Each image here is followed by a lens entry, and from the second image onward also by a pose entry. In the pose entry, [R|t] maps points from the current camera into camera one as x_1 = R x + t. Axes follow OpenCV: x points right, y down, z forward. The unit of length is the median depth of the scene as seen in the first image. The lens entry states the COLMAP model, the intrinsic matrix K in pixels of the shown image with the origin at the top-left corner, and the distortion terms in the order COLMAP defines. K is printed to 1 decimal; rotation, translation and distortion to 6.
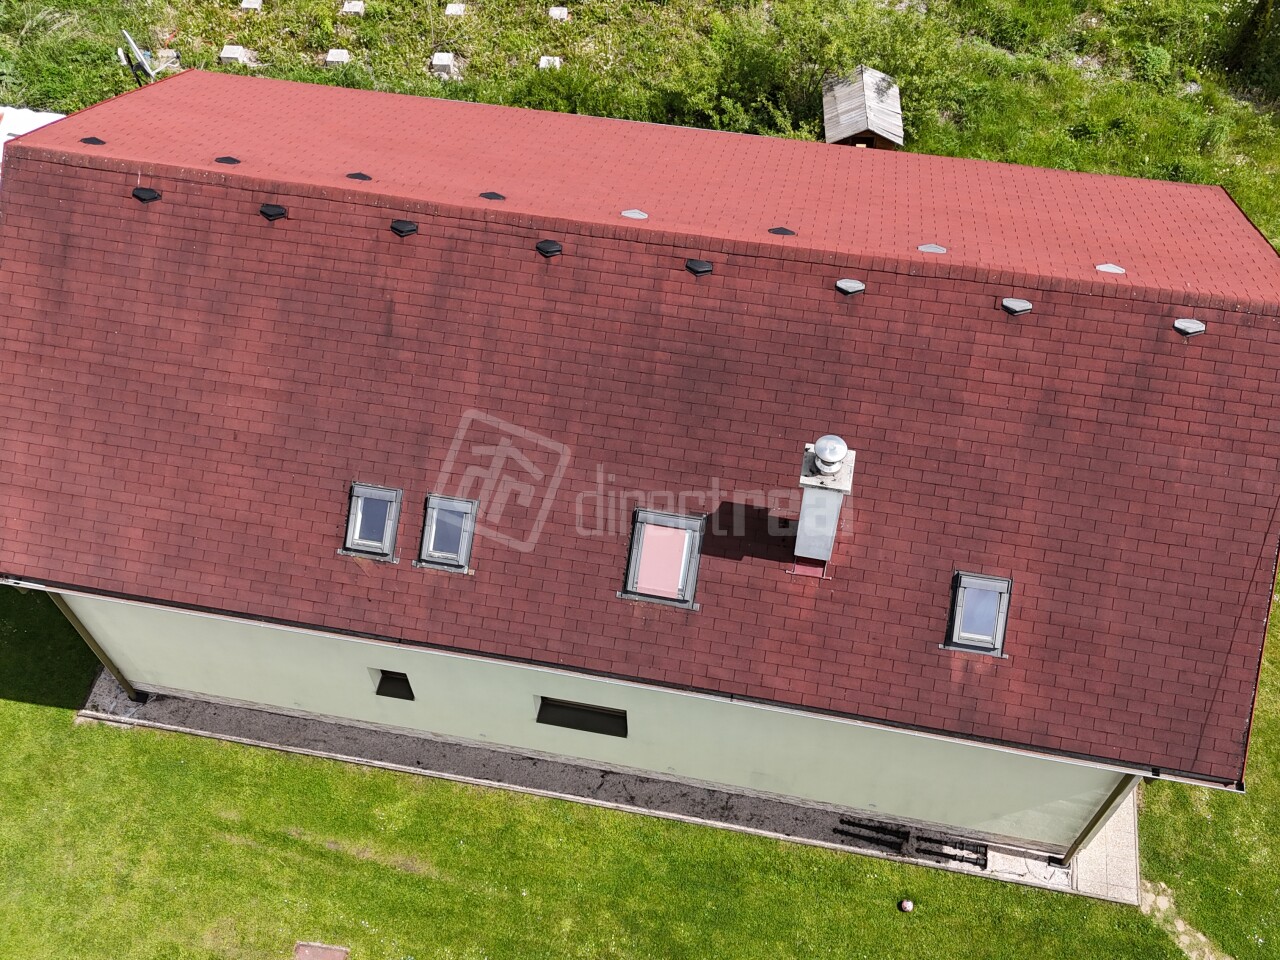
lens RADIAL K [[1257.4, 0, 640.0], [0, 1257.4, 480.0], [0, 0, 1]] dist [0.129612, -0.252664]
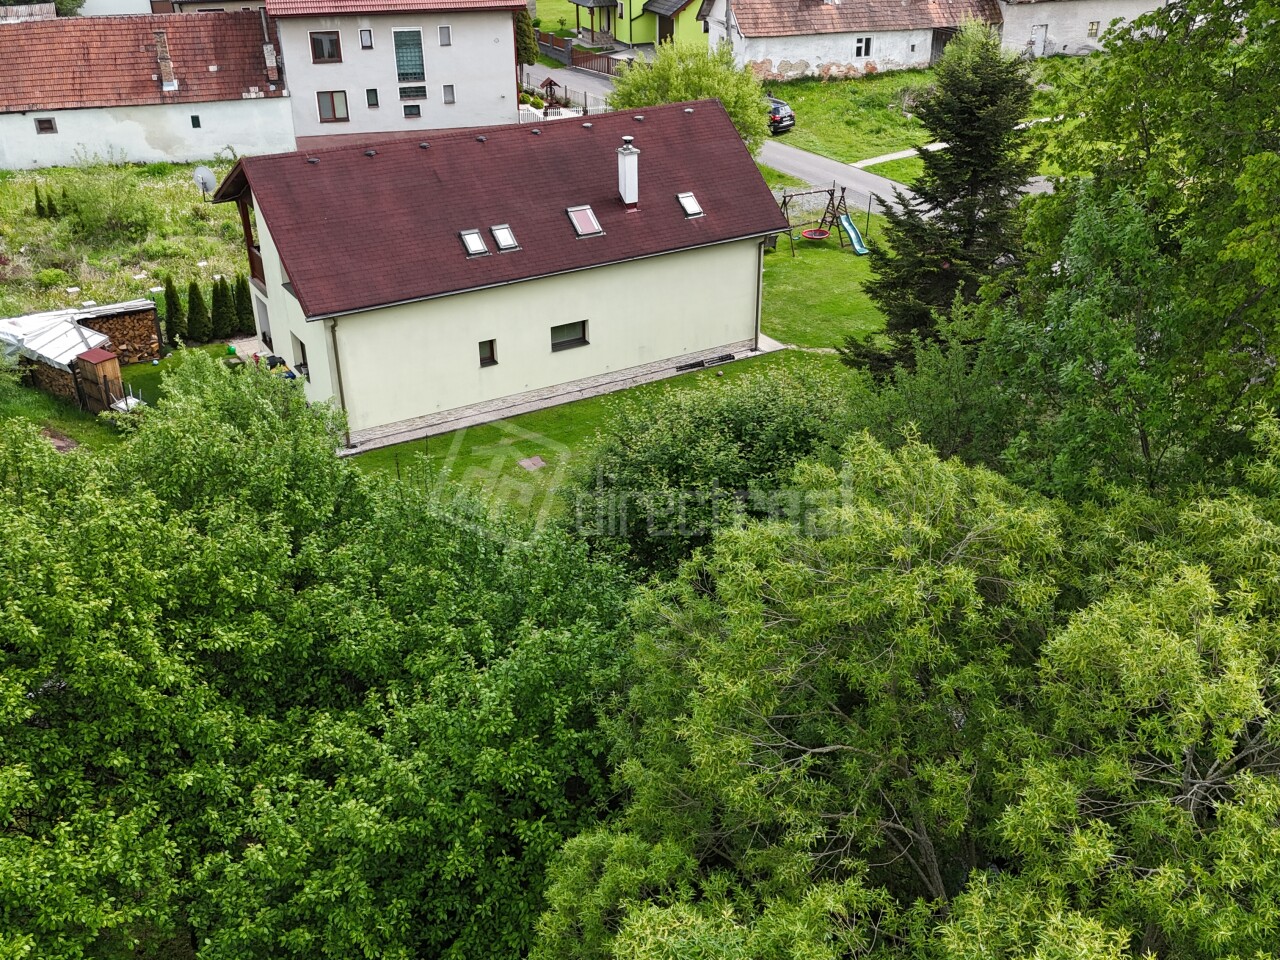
lens RADIAL K [[1252.4, 0, 640.0], [0, 1252.4, 480.0], [0, 0, 1]] dist [0.158183, -0.378697]
pose [[0.746465, -0.301794, 0.593052, -1.447651], [0.540031, 0.795477, -0.274923, 1.147168], [-0.388790, 0.525487, 0.756774, -0.623024]]
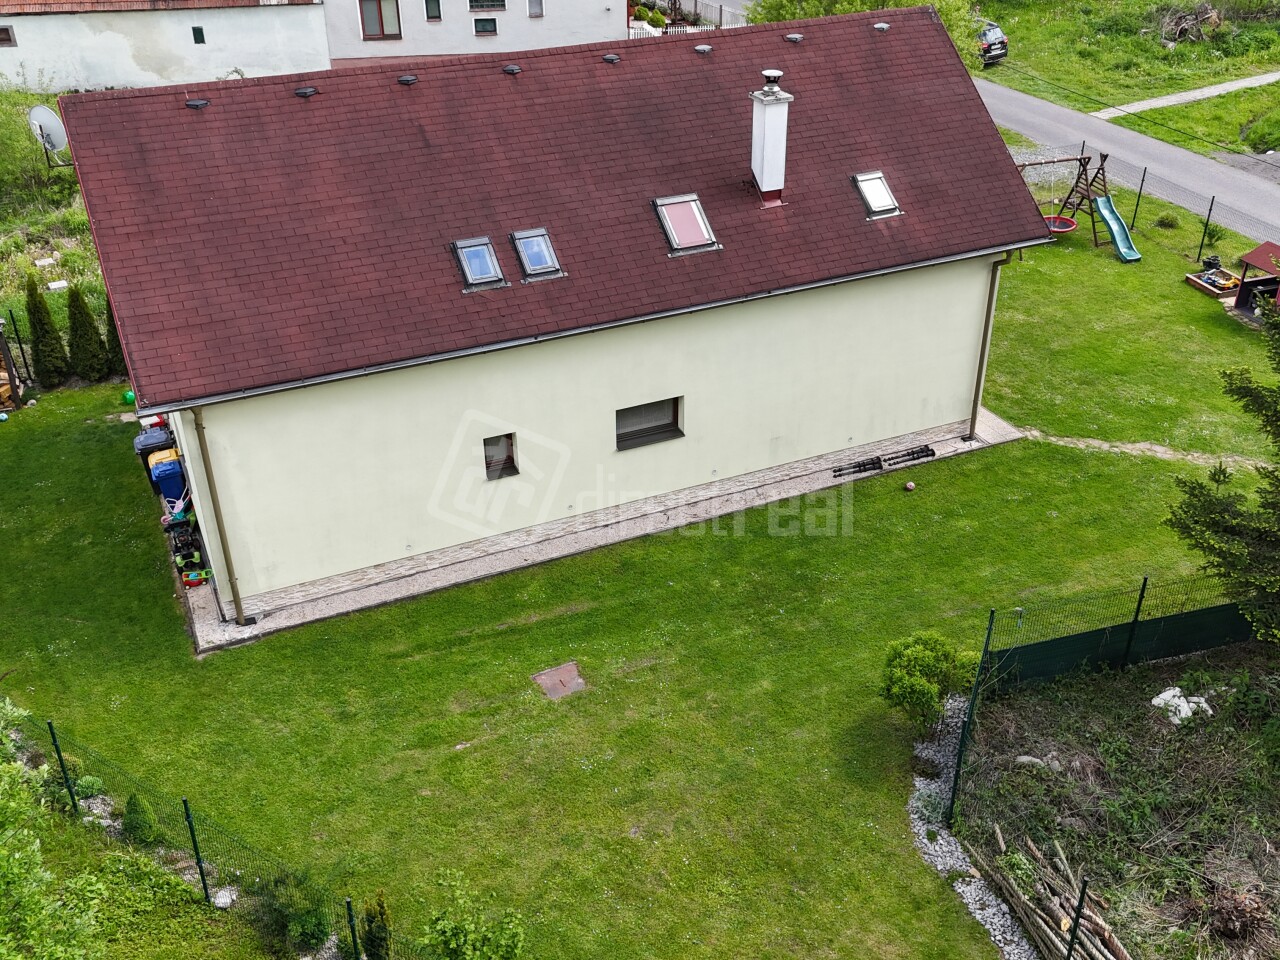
lens RADIAL K [[1257.4, 0, 640.0], [0, 1257.4, 480.0], [0, 0, 1]] dist [0.129612, -0.252664]
pose [[0.816298, -0.289716, 0.499723, -0.757288], [0.470012, 0.836038, -0.283070, 0.633390], [-0.335778, 0.465945, 0.818626, 0.007370]]
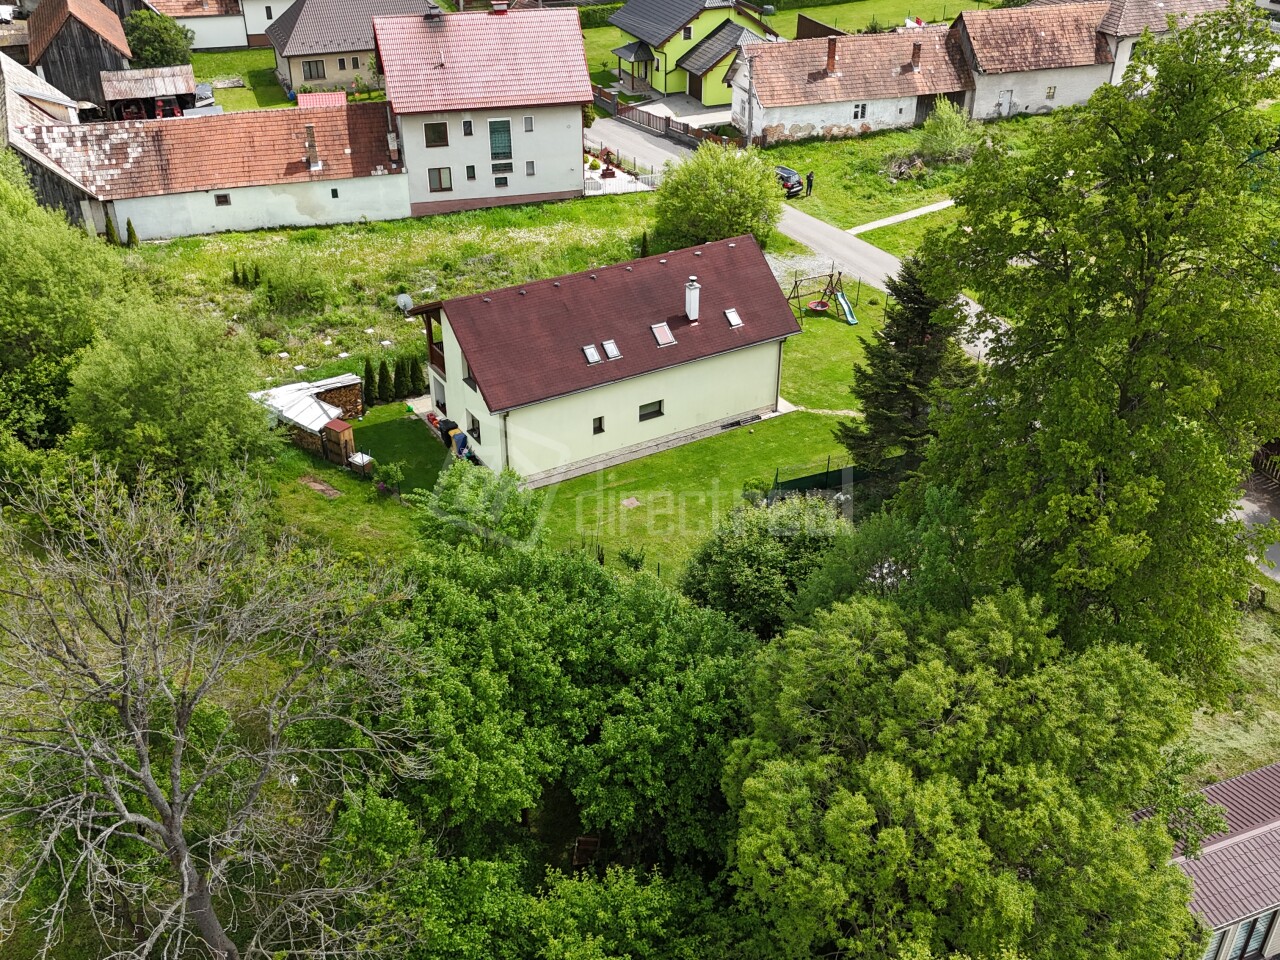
lens RADIAL K [[1252.4, 0, 640.0], [0, 1252.4, 480.0], [0, 0, 1]] dist [0.158183, -0.378697]
pose [[0.746678, -0.332248, 0.576267, -2.158441], [0.534238, 0.815680, -0.221937, 1.121216], [-0.396311, 0.473579, 0.786549, -1.562448]]
